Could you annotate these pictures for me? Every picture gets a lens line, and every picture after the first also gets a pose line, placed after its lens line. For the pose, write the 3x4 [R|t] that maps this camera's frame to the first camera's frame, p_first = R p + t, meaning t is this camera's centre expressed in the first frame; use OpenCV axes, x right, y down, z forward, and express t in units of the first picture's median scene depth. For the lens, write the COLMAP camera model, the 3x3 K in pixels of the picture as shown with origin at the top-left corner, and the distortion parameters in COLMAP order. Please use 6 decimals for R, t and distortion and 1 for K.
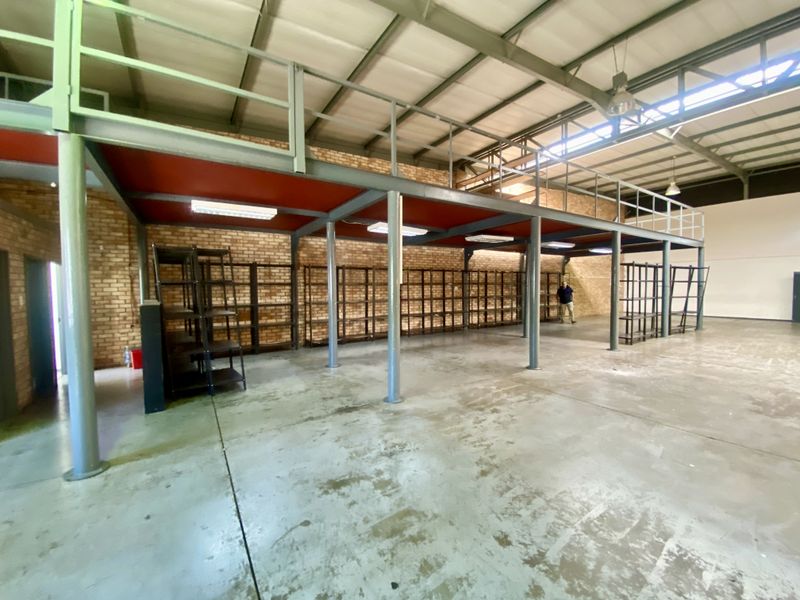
lens RADIAL K [[323.2, 0, 397.9], [0, 323.2, 298.8], [0, 0, 1]] dist [0.024808, -0.020802]
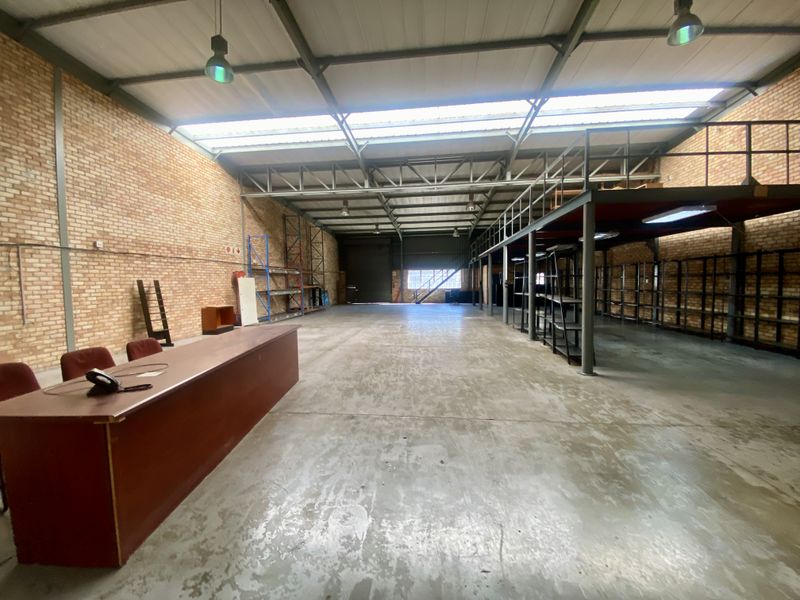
lens RADIAL K [[323.2, 0, 397.9], [0, 323.2, 298.8], [0, 0, 1]] dist [0.024808, -0.020802]
pose [[-0.624439, 0.050580, -0.779434, 1.353457], [-0.012870, 0.997099, 0.075016, -0.042980], [0.780967, 0.056874, -0.621977, 0.990451]]
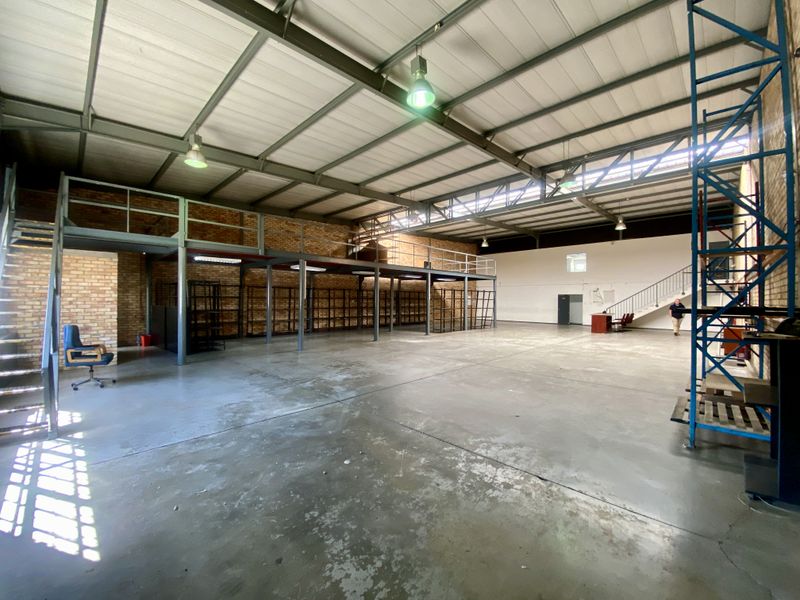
lens RADIAL K [[323.2, 0, 397.9], [0, 323.2, 298.8], [0, 0, 1]] dist [0.024808, -0.020802]
pose [[0.976081, 0.014019, 0.216953, 0.066673], [-0.005006, 0.999103, -0.042038, 0.019906], [-0.217348, 0.039946, 0.975276, -0.579182]]
